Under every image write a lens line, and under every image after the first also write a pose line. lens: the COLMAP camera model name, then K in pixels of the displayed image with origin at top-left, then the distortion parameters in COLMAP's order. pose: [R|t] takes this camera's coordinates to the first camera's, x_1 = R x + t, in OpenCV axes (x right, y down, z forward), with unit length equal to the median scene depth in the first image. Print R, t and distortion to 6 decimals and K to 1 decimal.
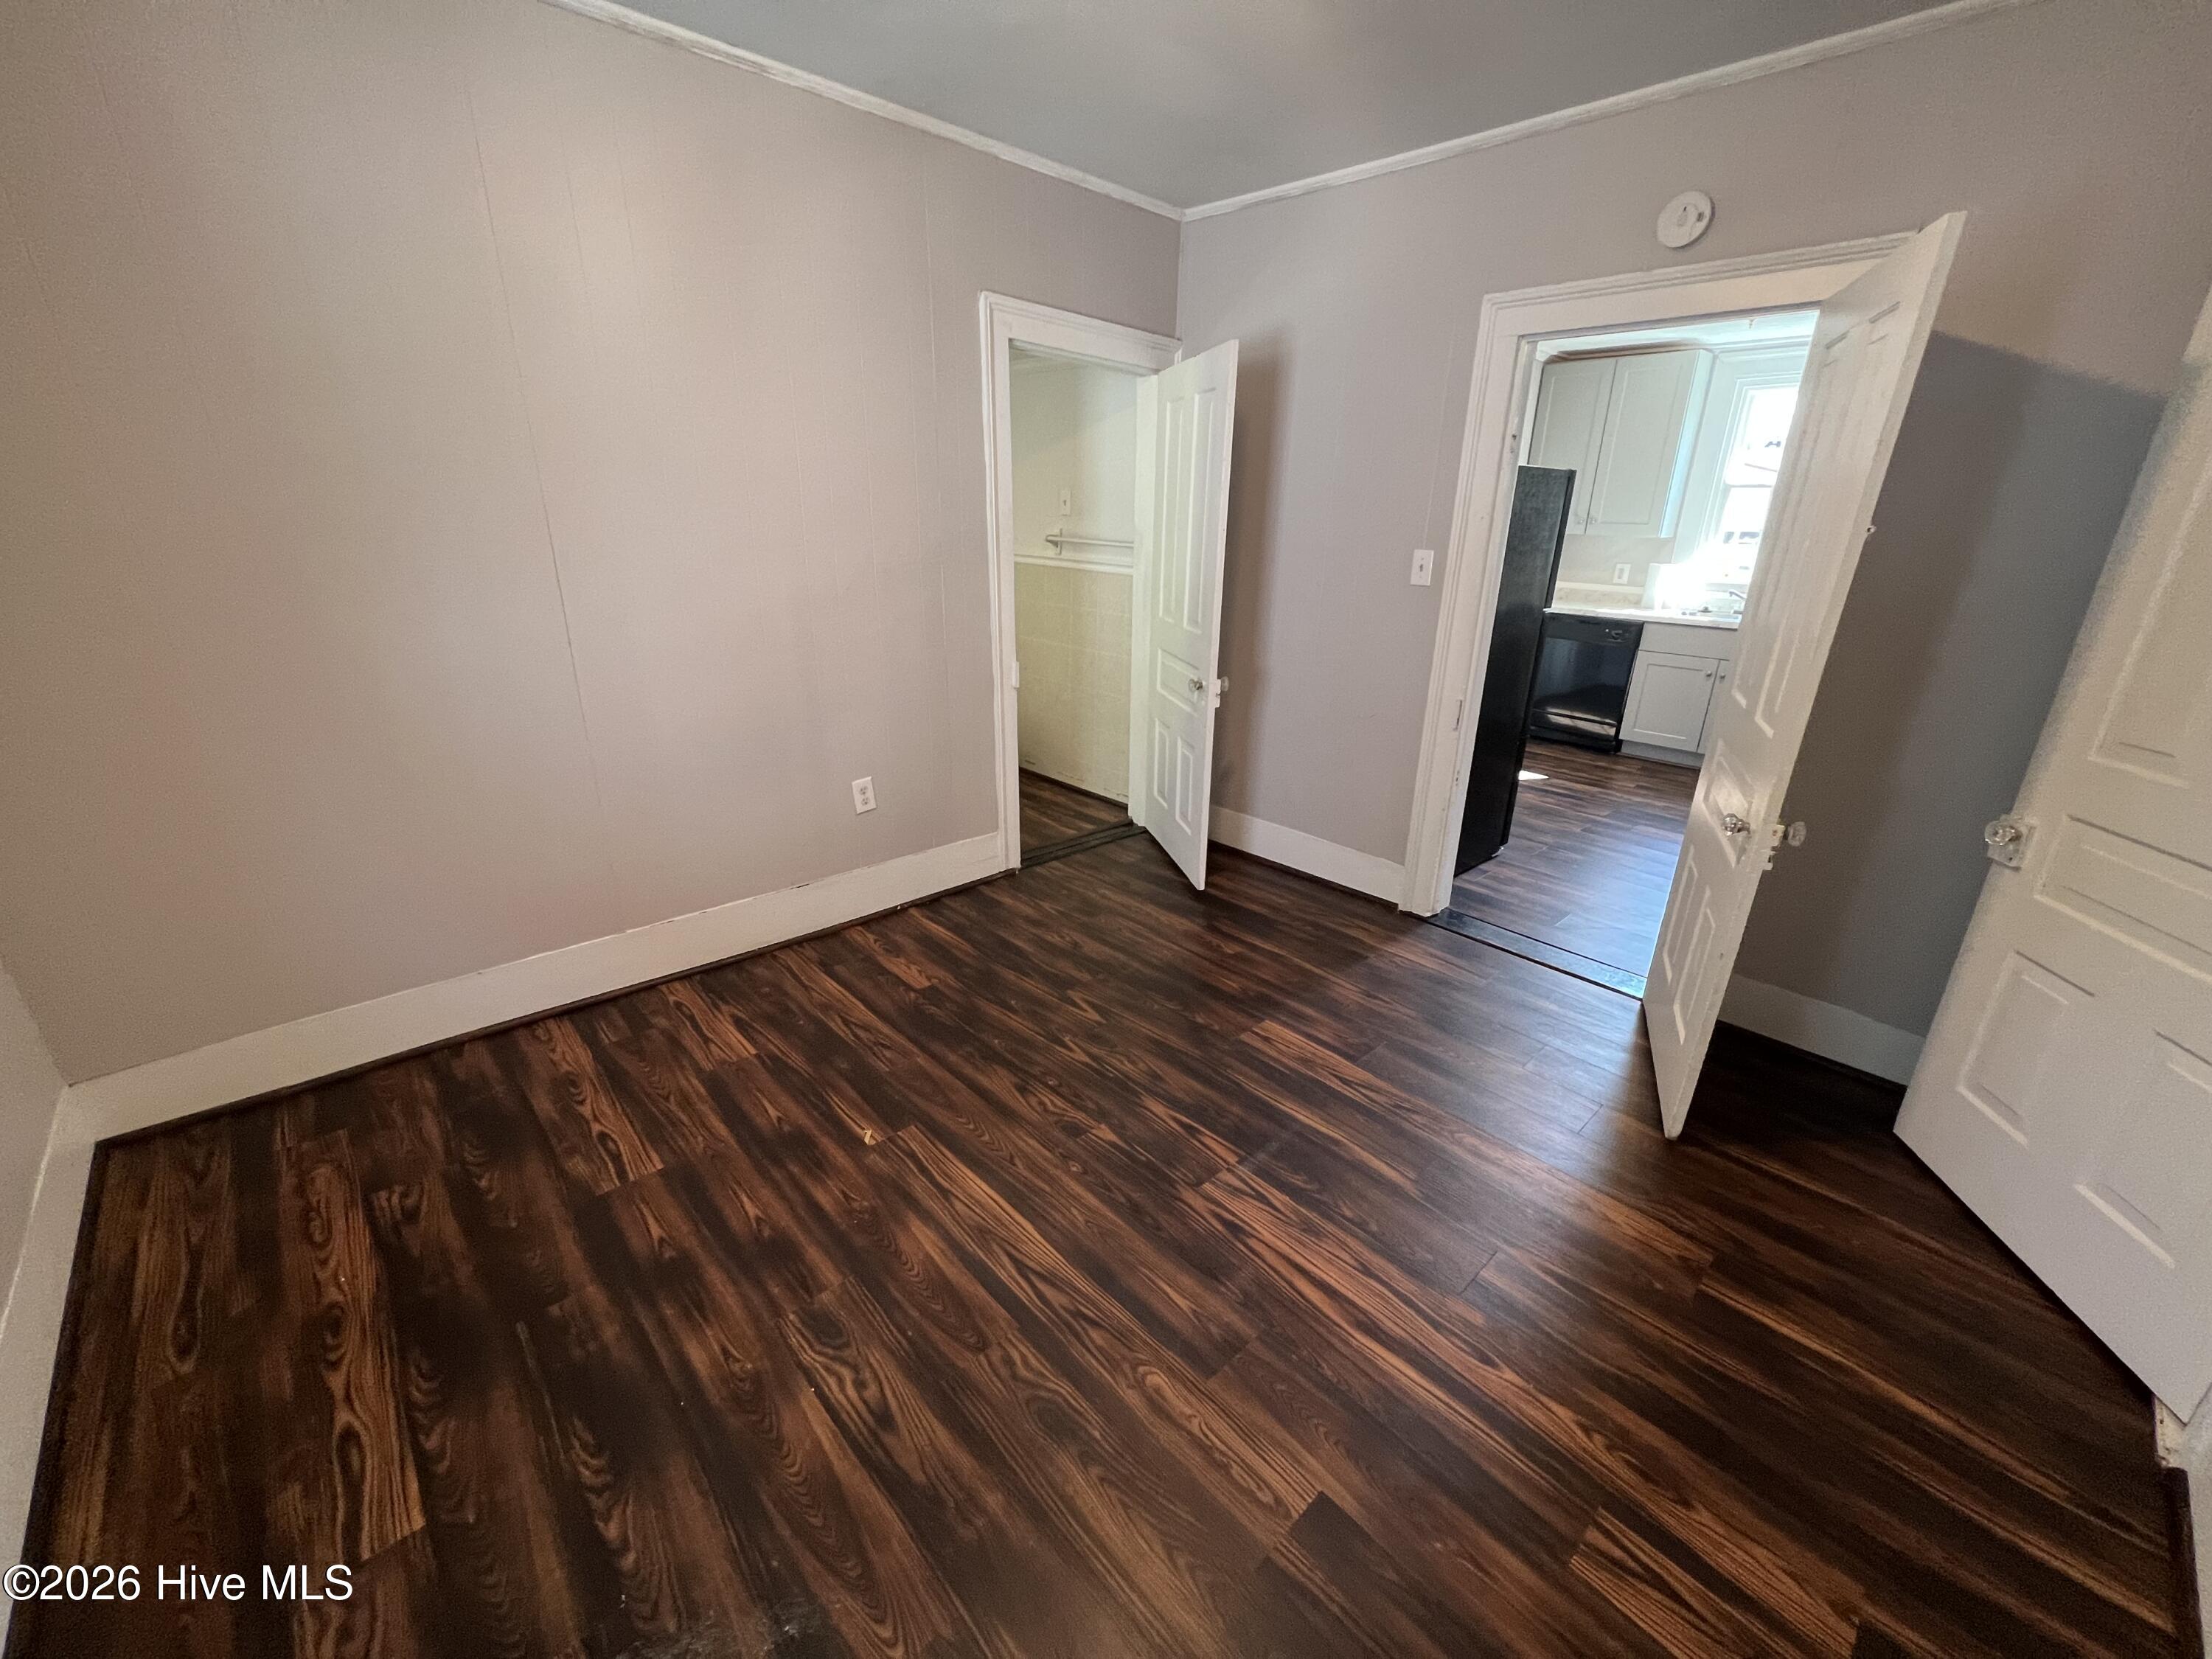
lens RADIAL K [[882.6, 0, 1111.9], [0, 882.6, 825.9], [0, 0, 1]] dist [-0.001027, -0.000337]
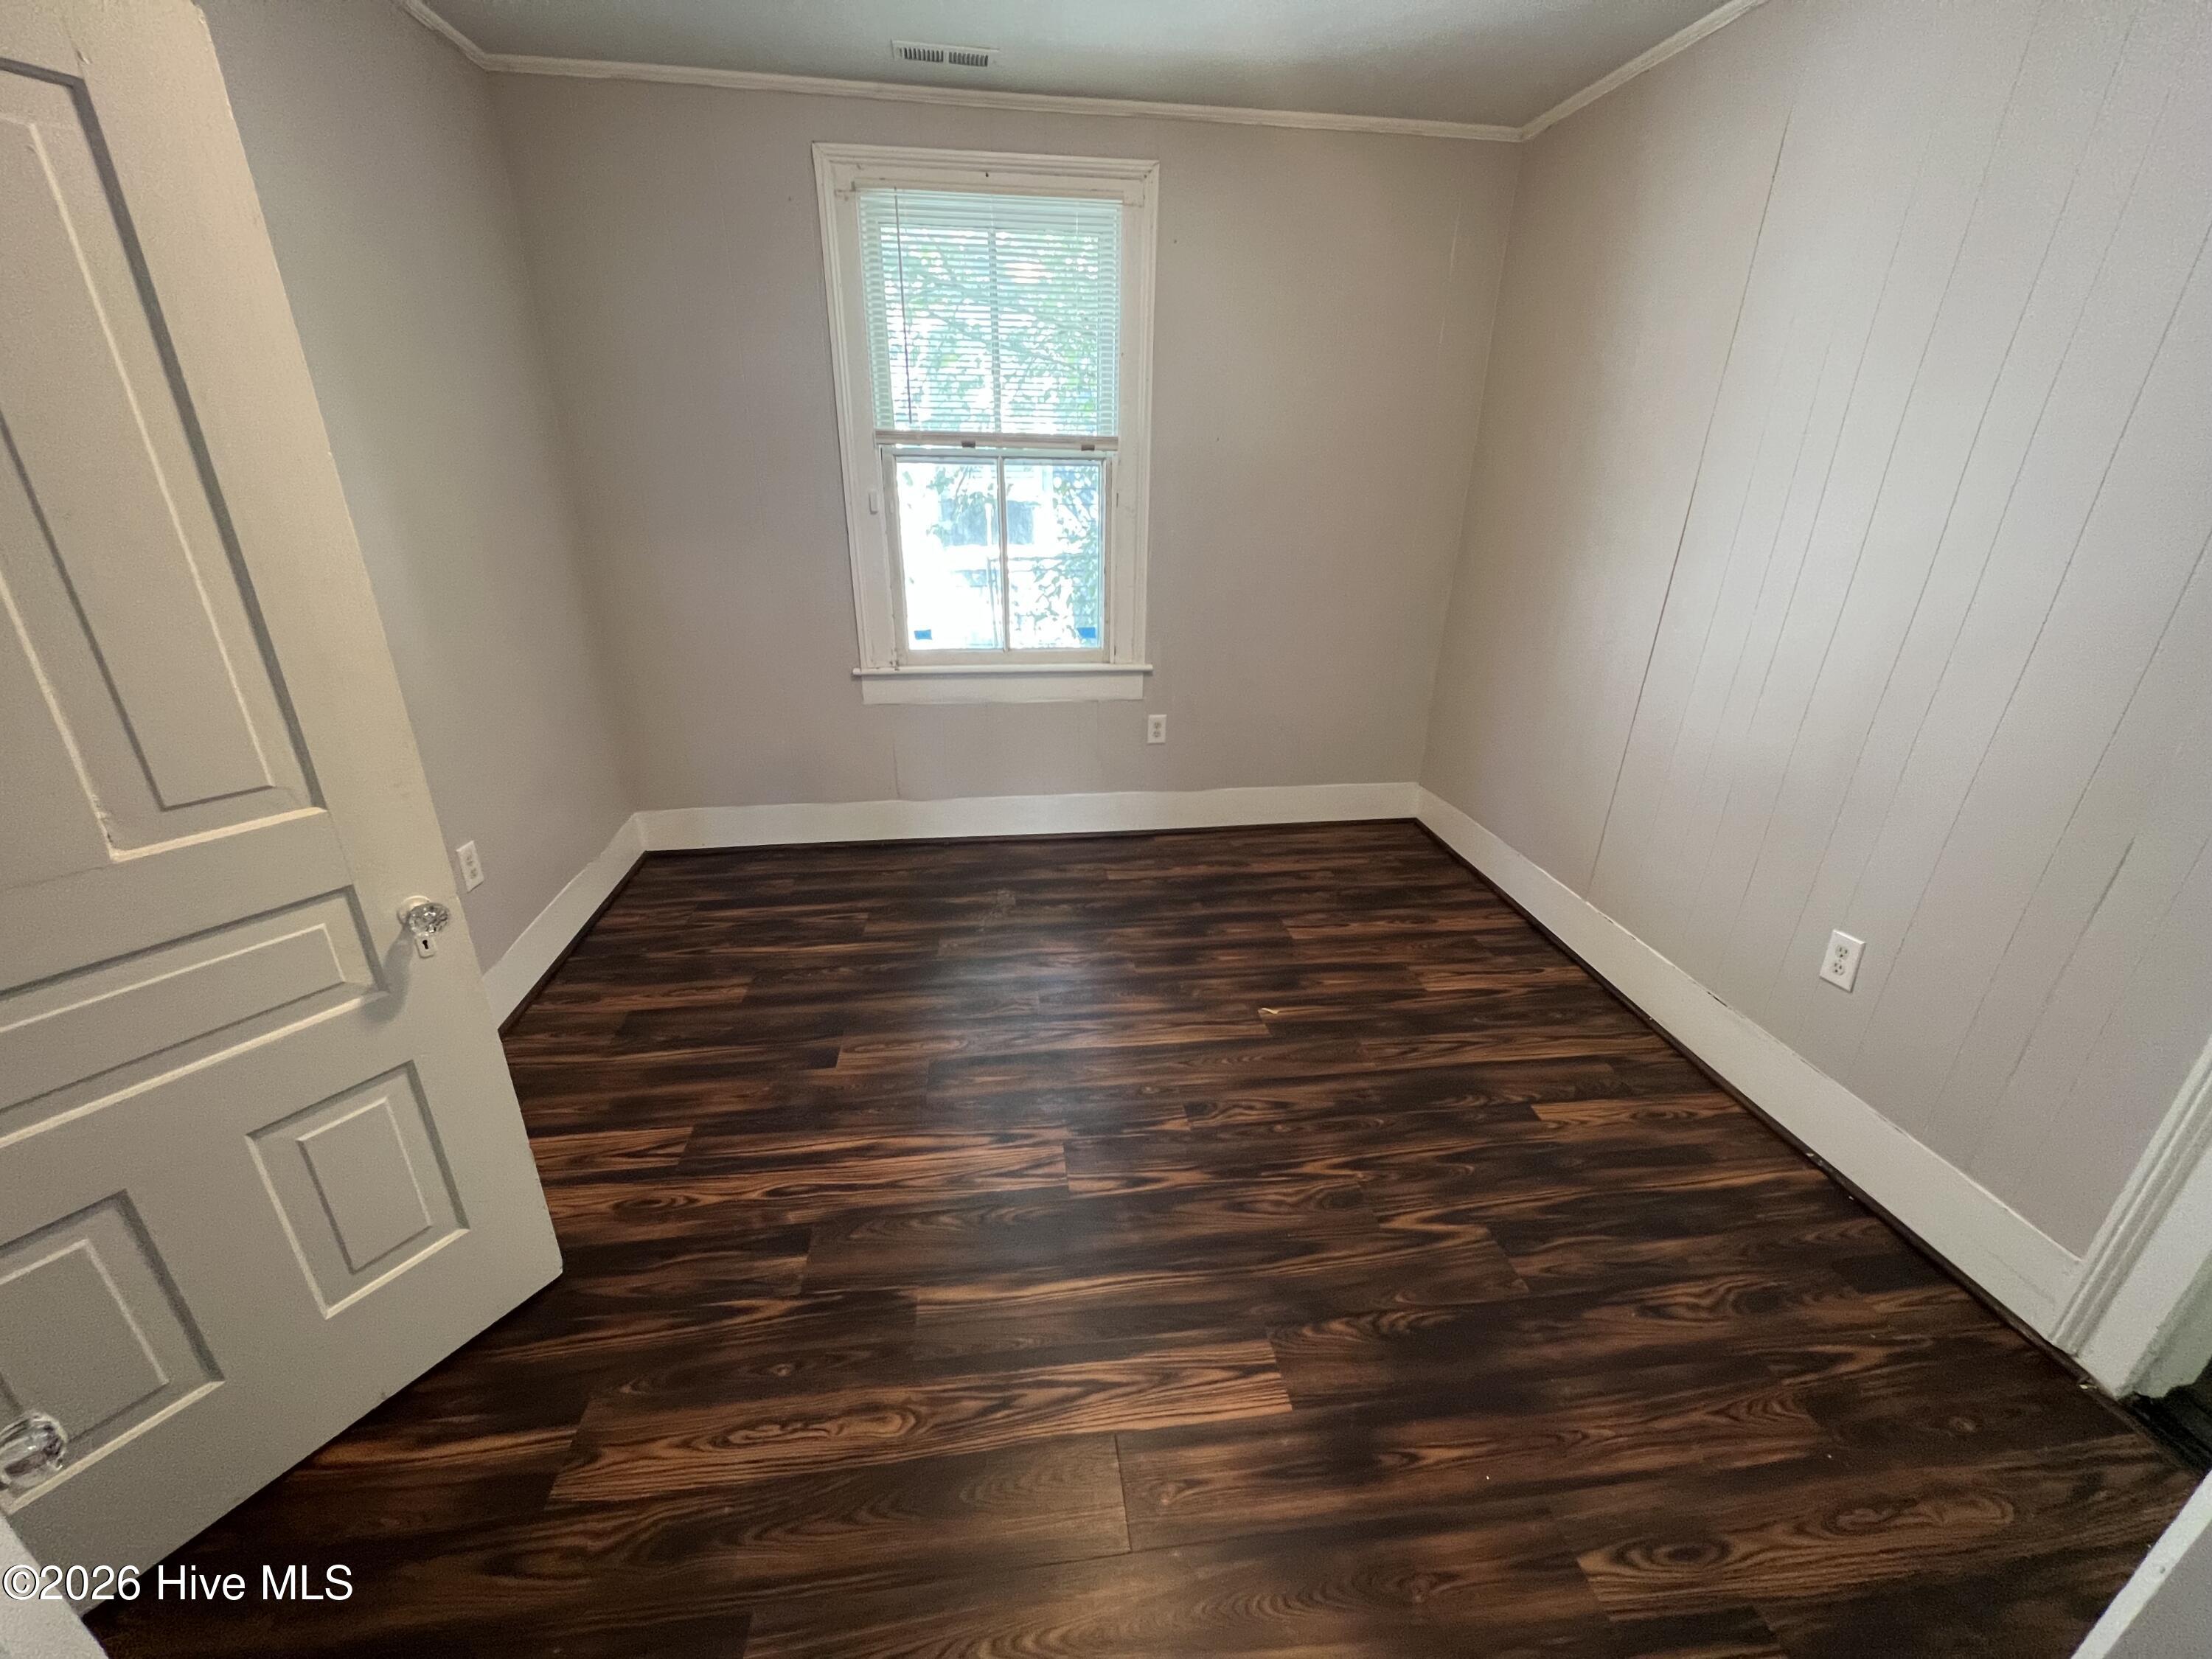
lens RADIAL K [[882.6, 0, 1098.5], [0, 882.6, 824.6], [0, 0, 1]] dist [-0.001027, -0.000337]
pose [[-0.583684, 0.281092, -0.761774, 0.646531], [-0.298892, 0.797916, 0.523444, -0.377724], [0.754968, 0.533214, -0.381715, 1.047878]]
